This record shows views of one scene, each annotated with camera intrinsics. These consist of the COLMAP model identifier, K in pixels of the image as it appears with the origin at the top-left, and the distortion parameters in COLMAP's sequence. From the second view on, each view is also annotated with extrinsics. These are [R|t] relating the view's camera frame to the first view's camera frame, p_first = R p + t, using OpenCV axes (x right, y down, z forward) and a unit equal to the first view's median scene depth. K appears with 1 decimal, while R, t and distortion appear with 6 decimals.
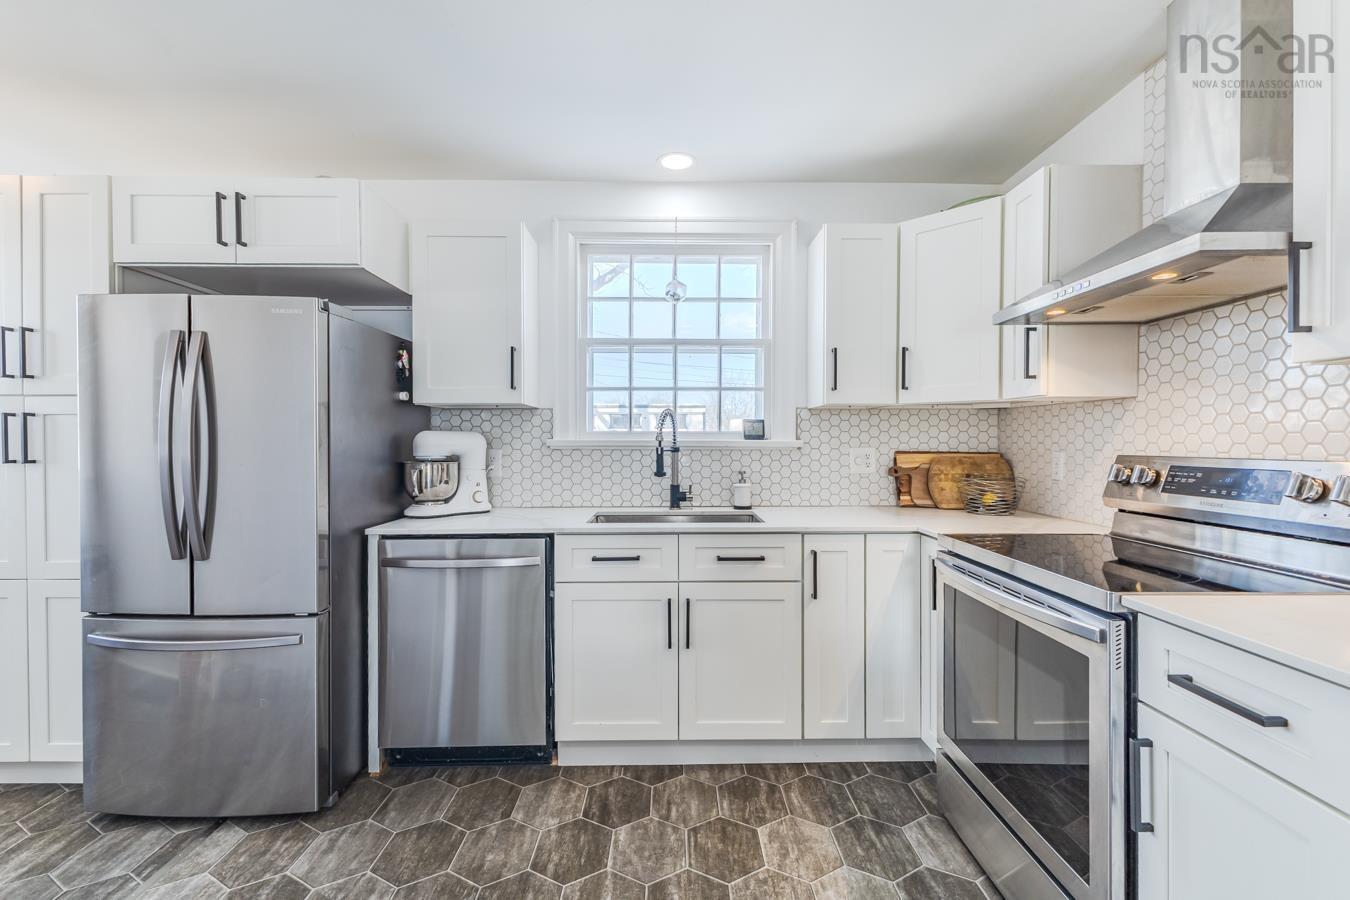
lens RADIAL K [[584.8, 0, 686.2], [0, 584.8, 437.0], [0, 0, 1]] dist [0.011316, -0.003188]
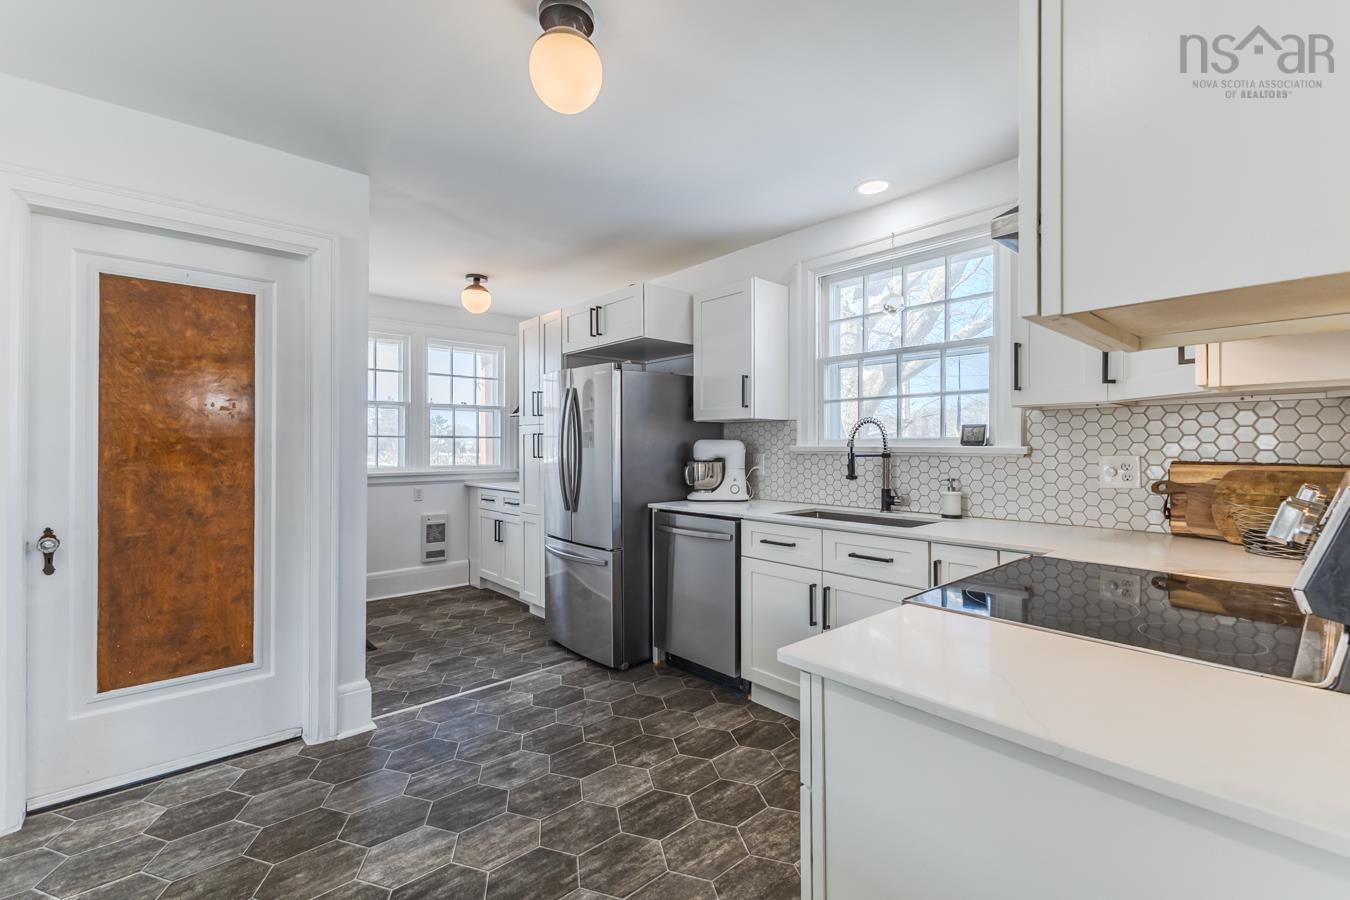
lens RADIAL K [[584.8, 0, 668.7], [0, 584.8, 432.4], [0, 0, 1]] dist [0.011316, -0.003188]
pose [[0.650831, -0.019080, -0.758983, 0.592044], [0.005677, 0.999779, -0.020266, -0.000838], [0.759202, 0.008881, 0.650795, 0.021708]]
